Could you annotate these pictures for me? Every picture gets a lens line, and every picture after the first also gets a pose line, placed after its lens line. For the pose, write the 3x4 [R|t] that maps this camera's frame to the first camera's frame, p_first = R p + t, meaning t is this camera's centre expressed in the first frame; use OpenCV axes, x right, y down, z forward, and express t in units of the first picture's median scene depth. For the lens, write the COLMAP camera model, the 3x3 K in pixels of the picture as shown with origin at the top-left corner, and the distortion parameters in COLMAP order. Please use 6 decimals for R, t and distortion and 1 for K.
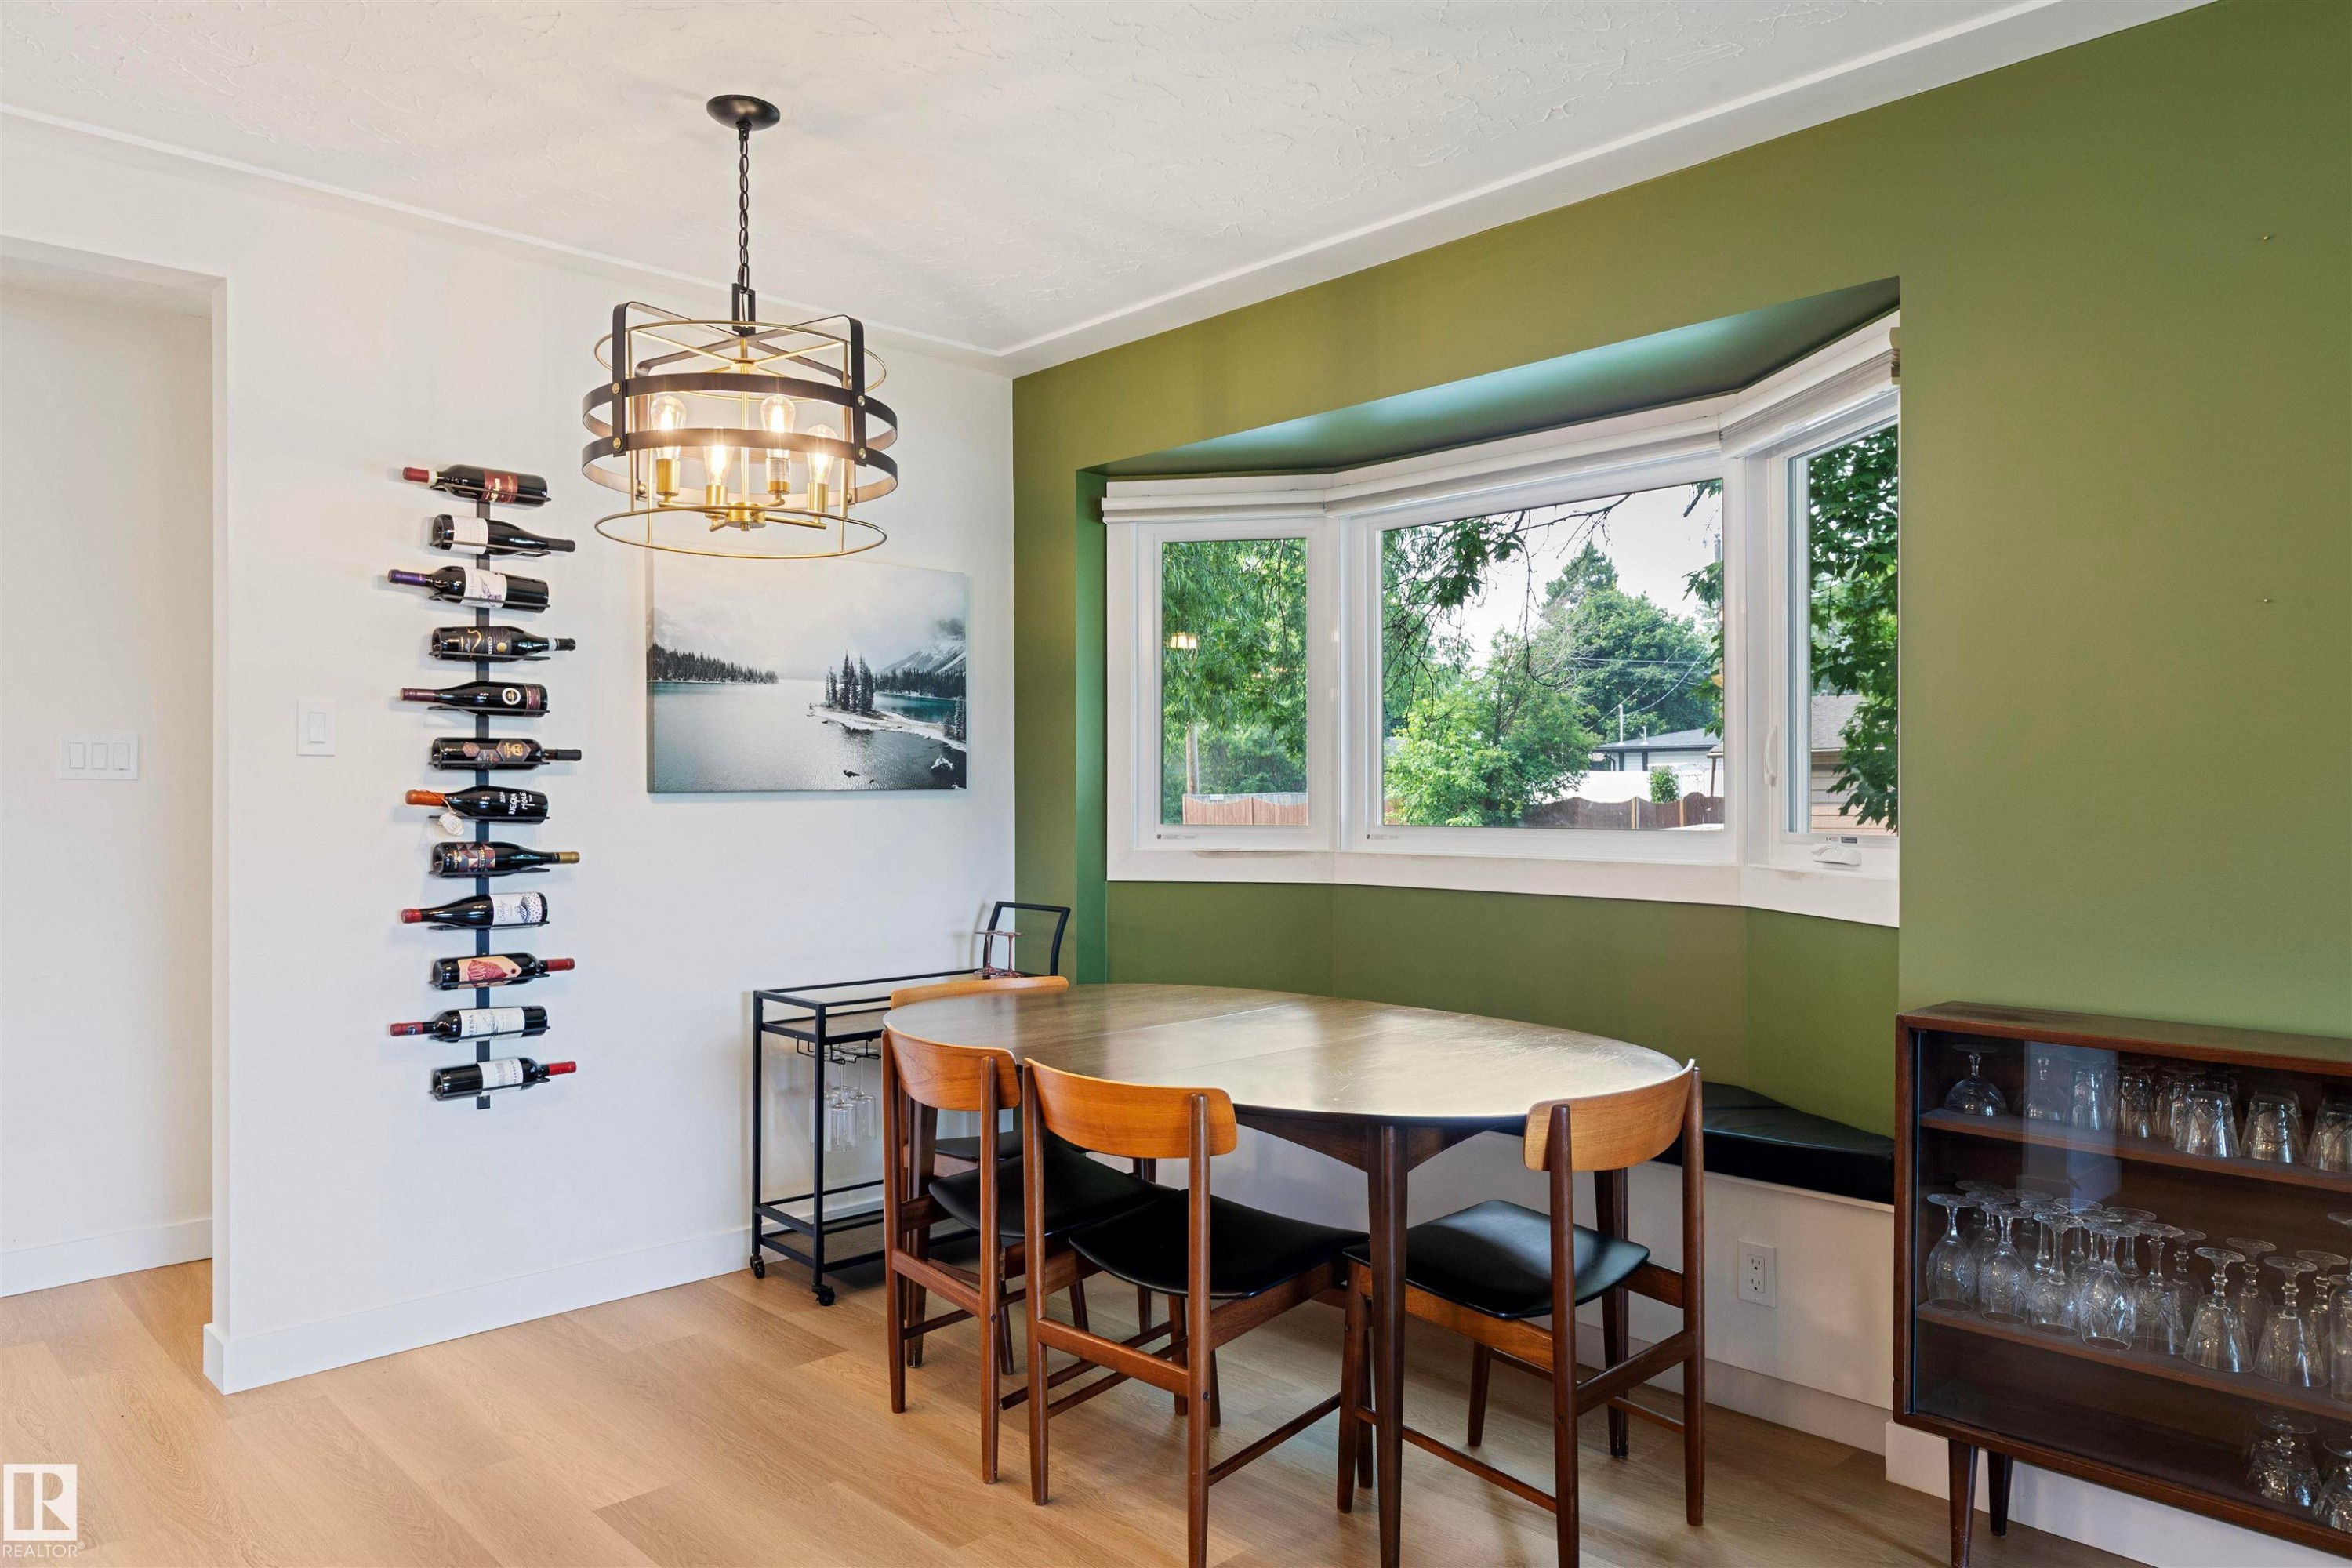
lens RADIAL K [[1559.4, 0, 1207.9], [0, 1559.4, 792.5], [0, 0, 1]] dist [0.003776, -0.003495]
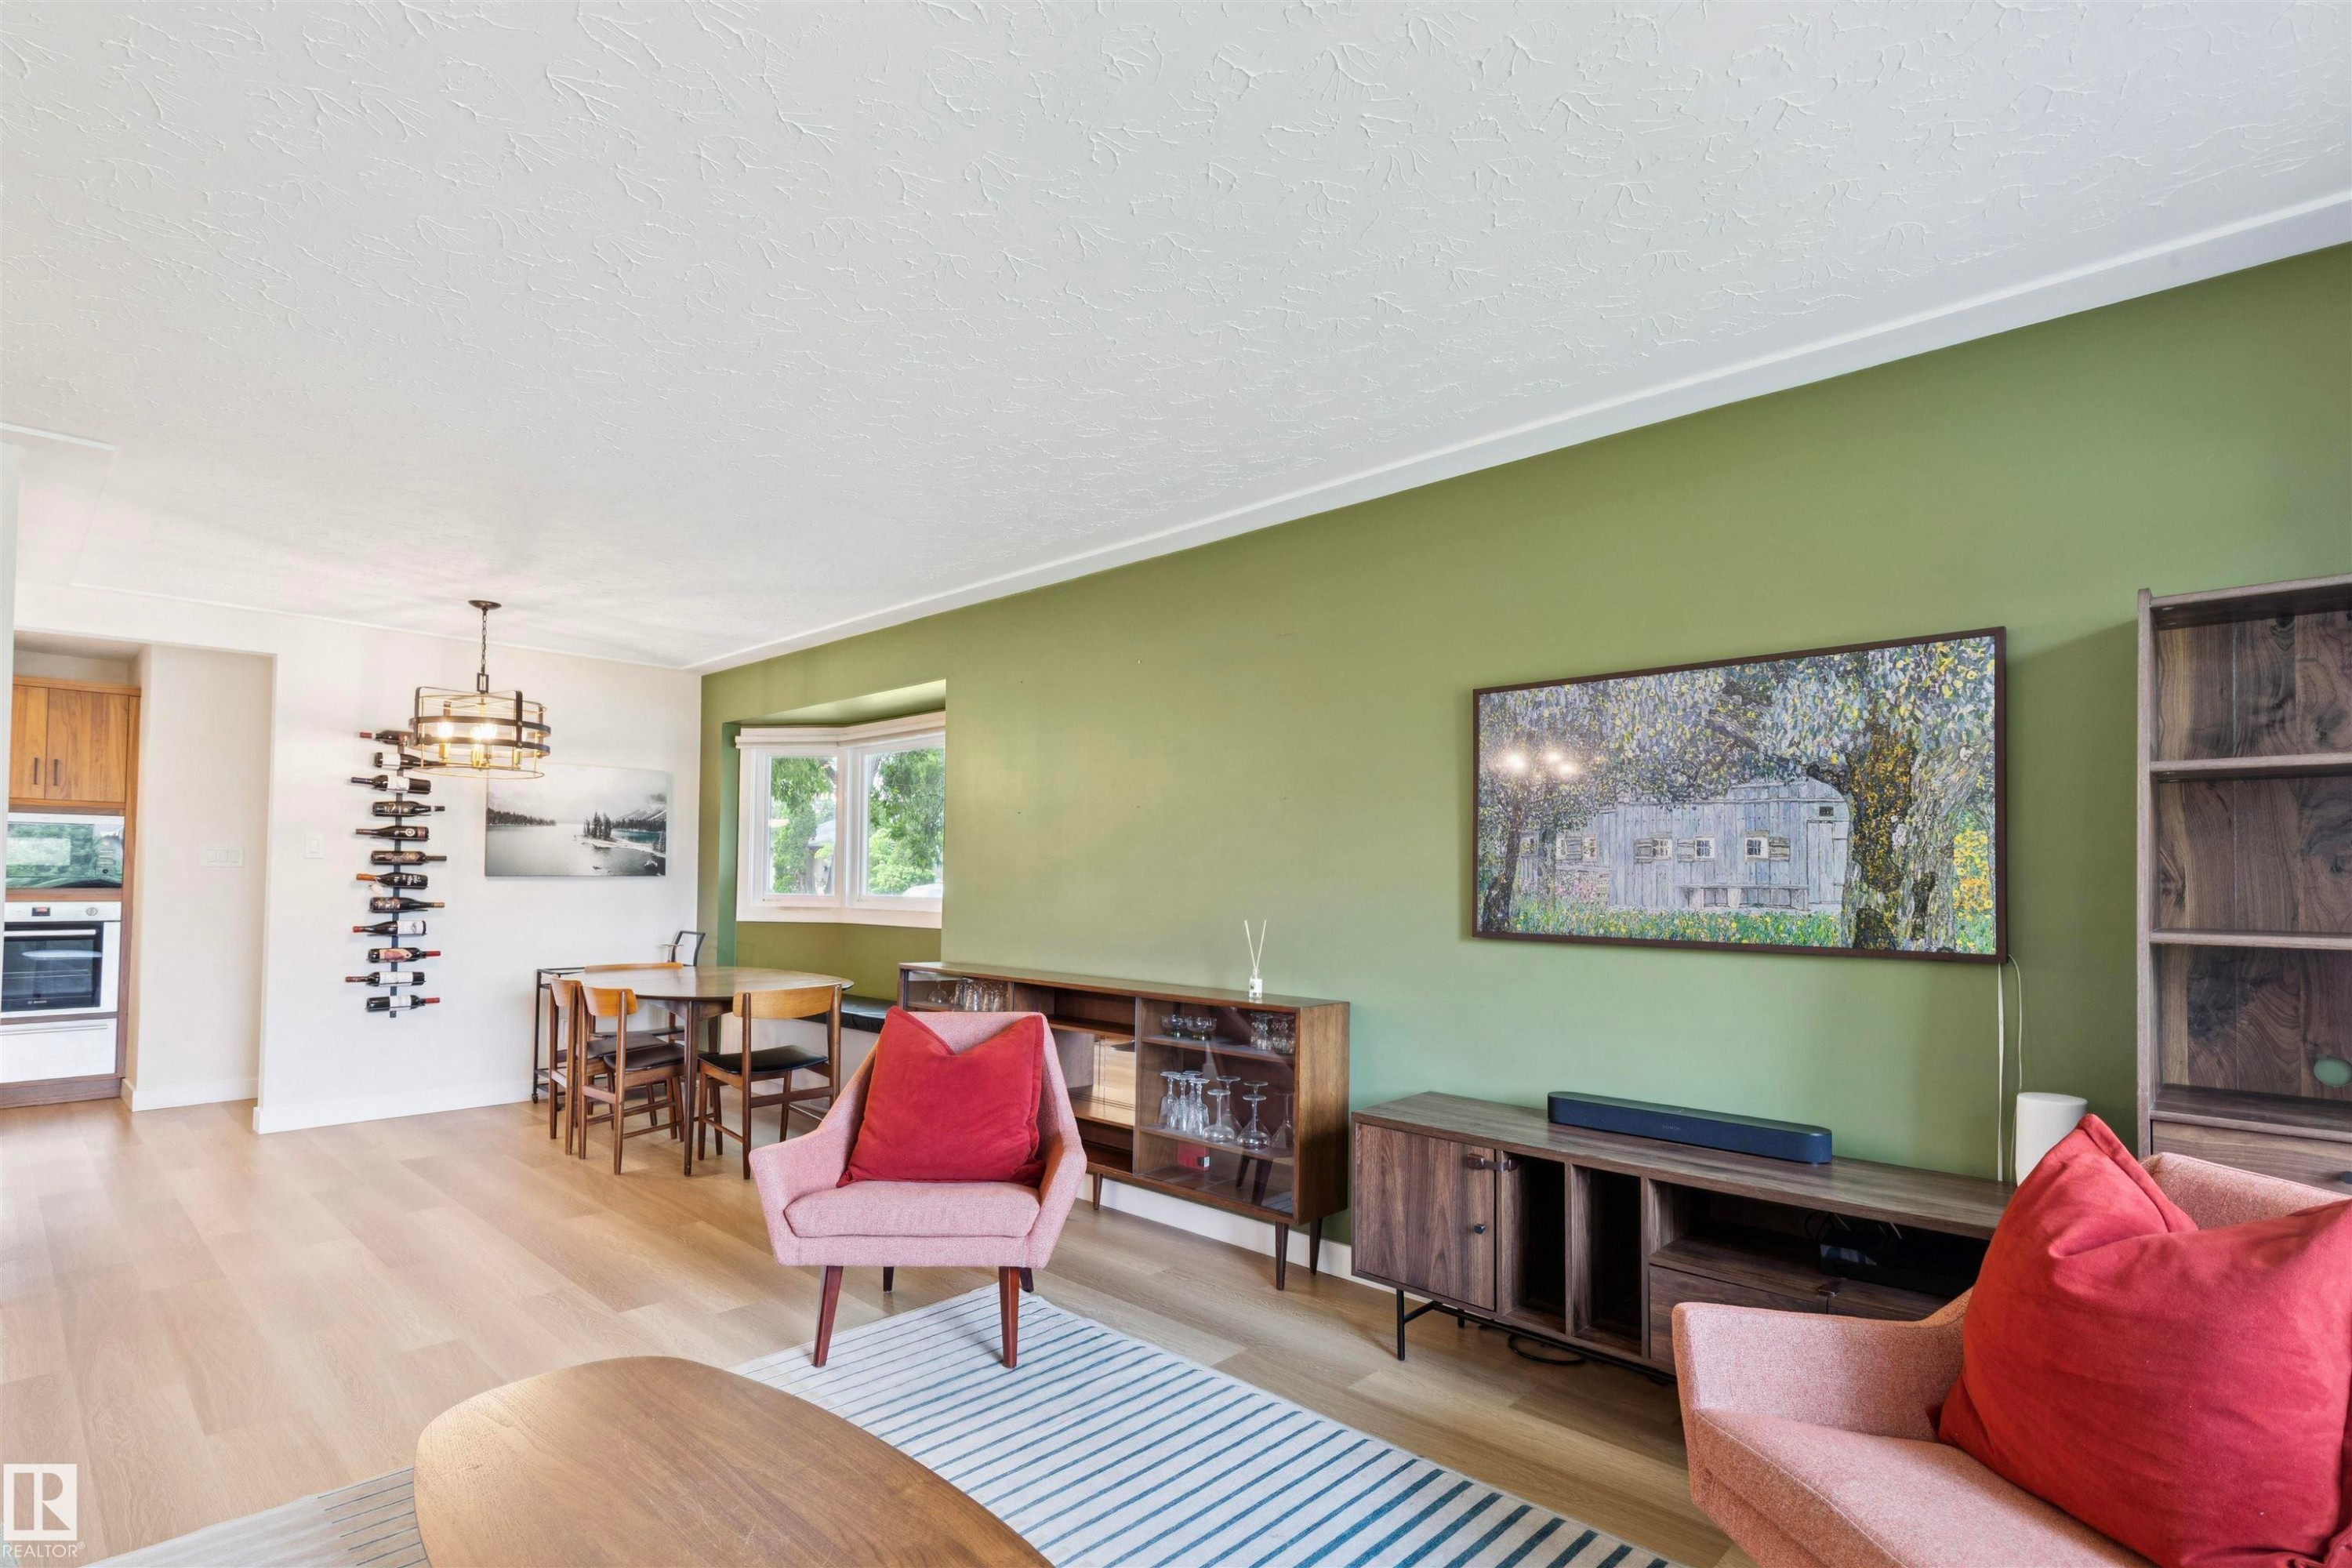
lens RADIAL K [[1174.7, 0, 1231.9], [0, 1174.7, 846.8], [0, 0, 1]] dist [-0.002036, 0.000536]
pose [[0.998594, 0.012192, 0.051584, 0.634090], [-0.010725, 0.999533, -0.028621, -0.005311], [-0.051909, 0.028027, 0.998258, -0.730146]]
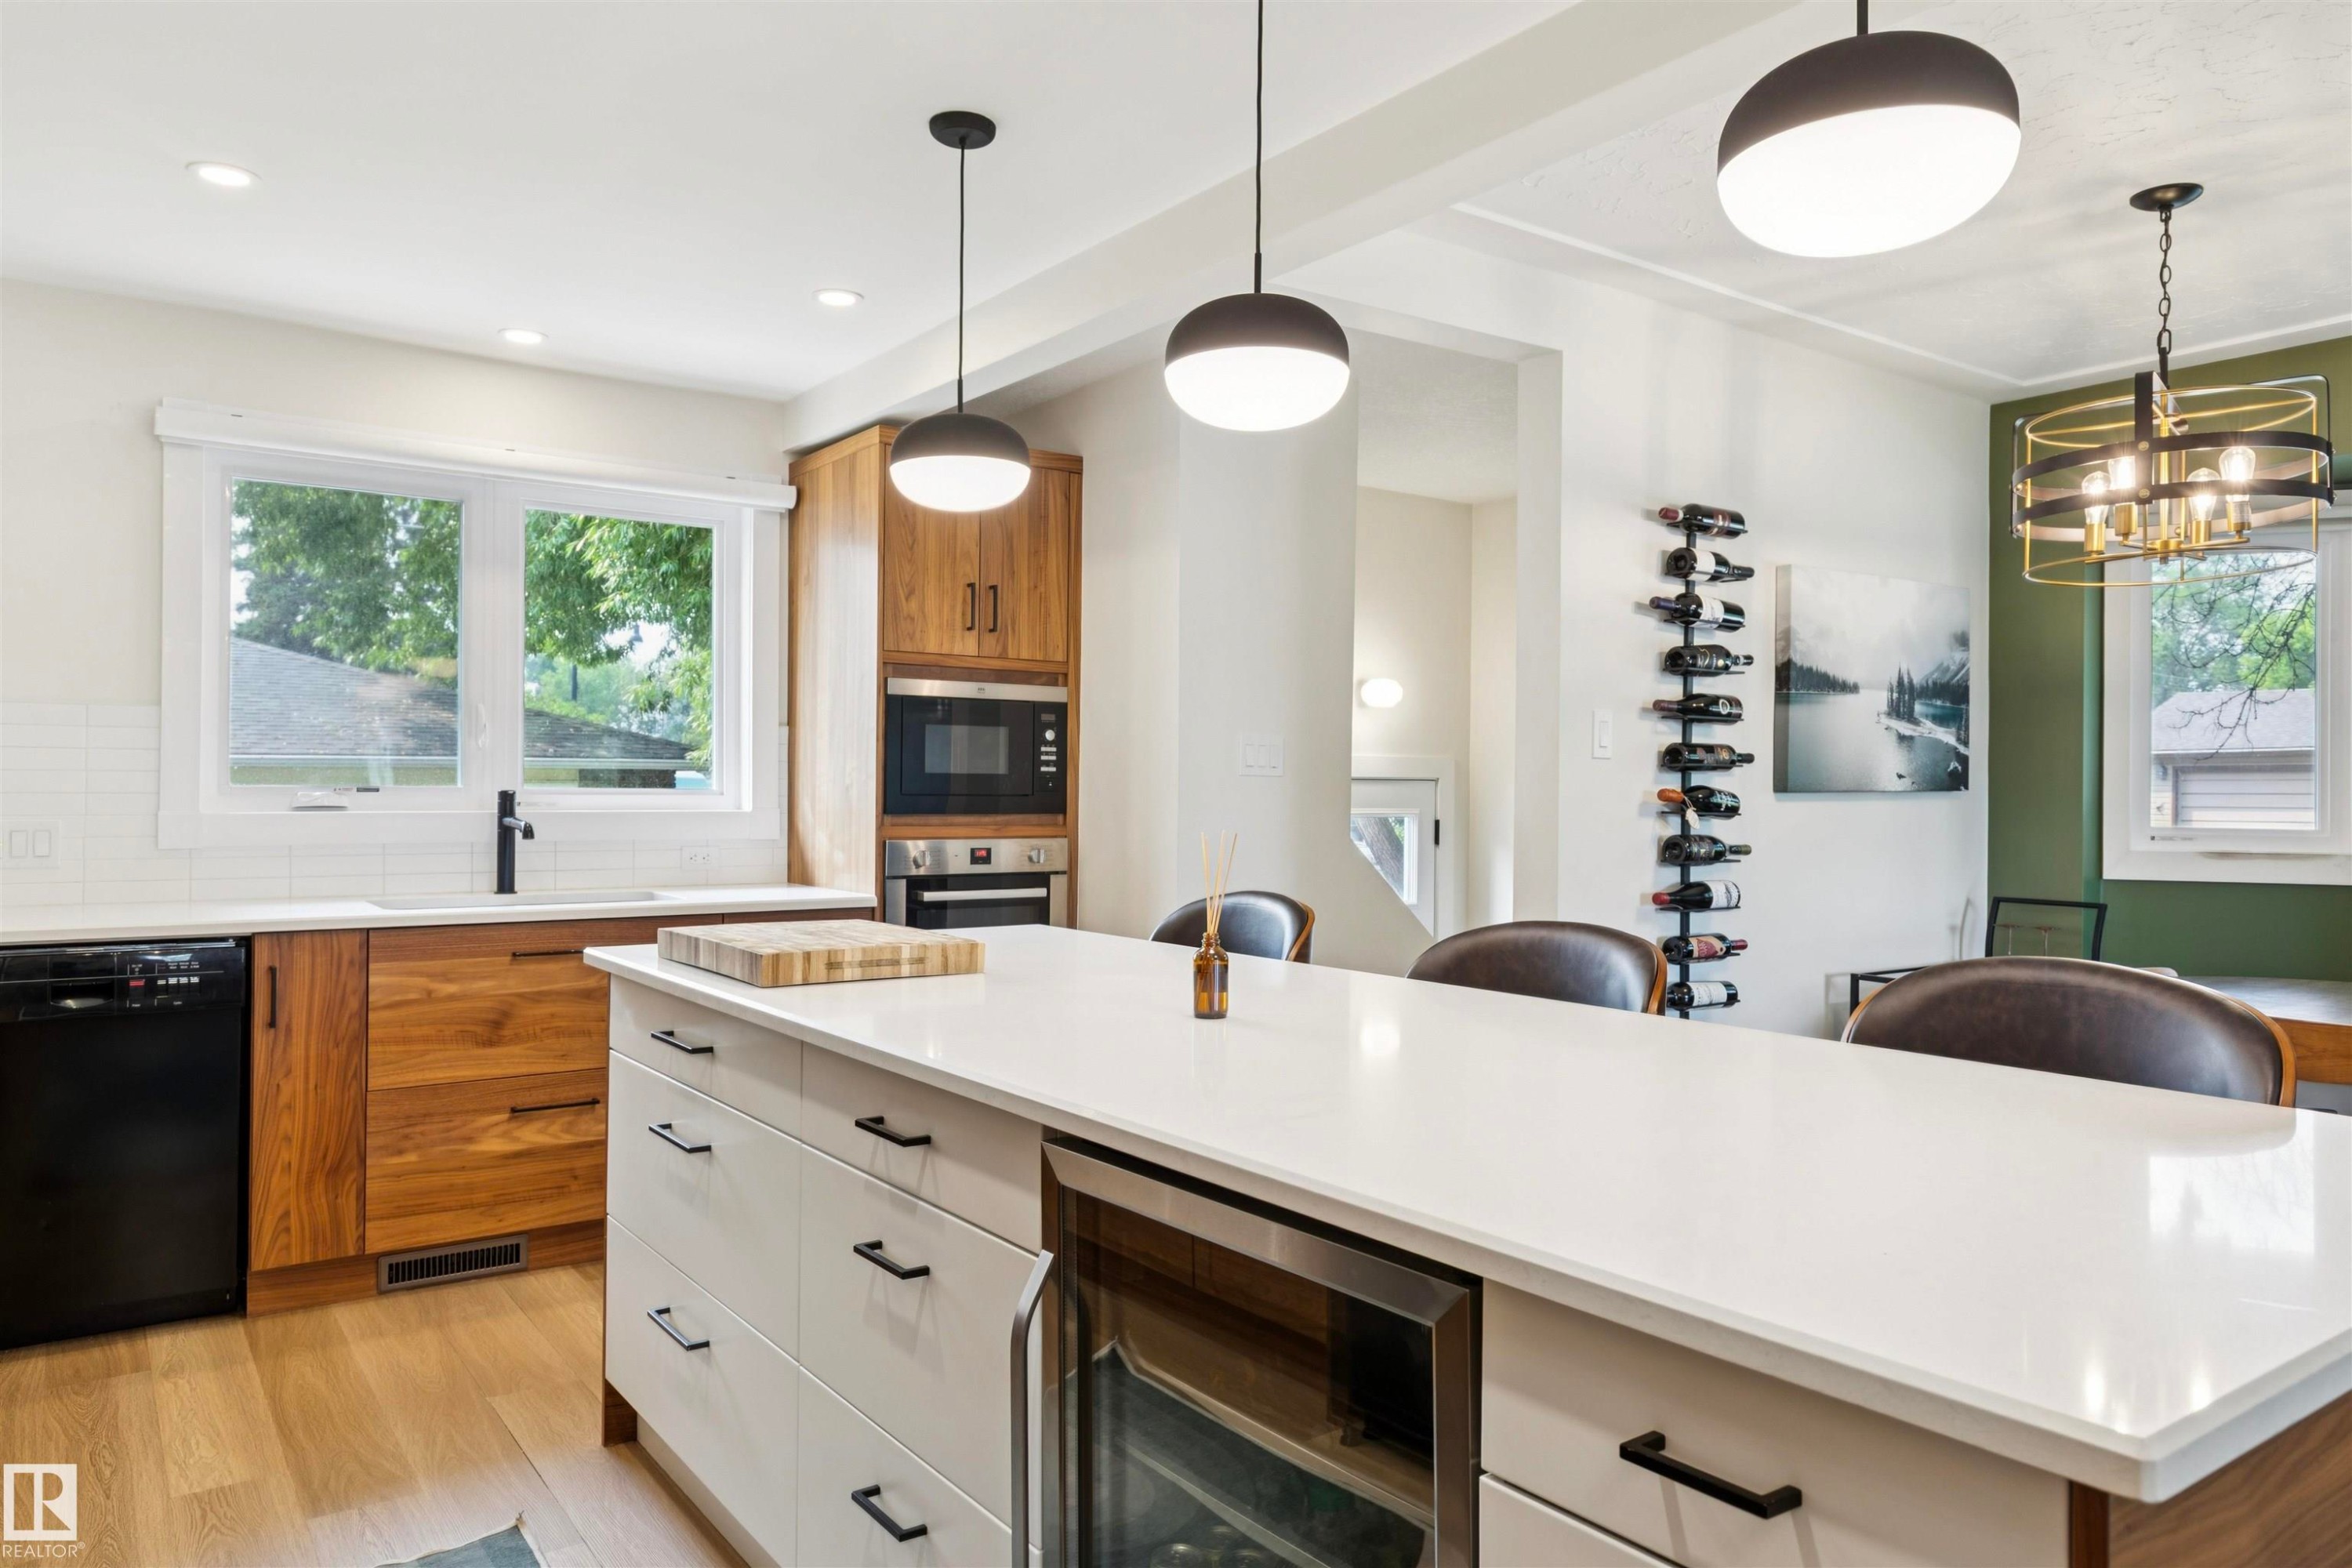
lens RADIAL K [[1559.4, 0, 1174.6], [0, 1559.4, 778.5], [0, 0, 1]] dist [0.003776, -0.003495]
pose [[0.988131, 0.008845, -0.153361, -0.654782], [-0.009381, 0.999952, -0.002769, -0.002787], [0.153329, 0.004175, 0.988166, -0.177756]]
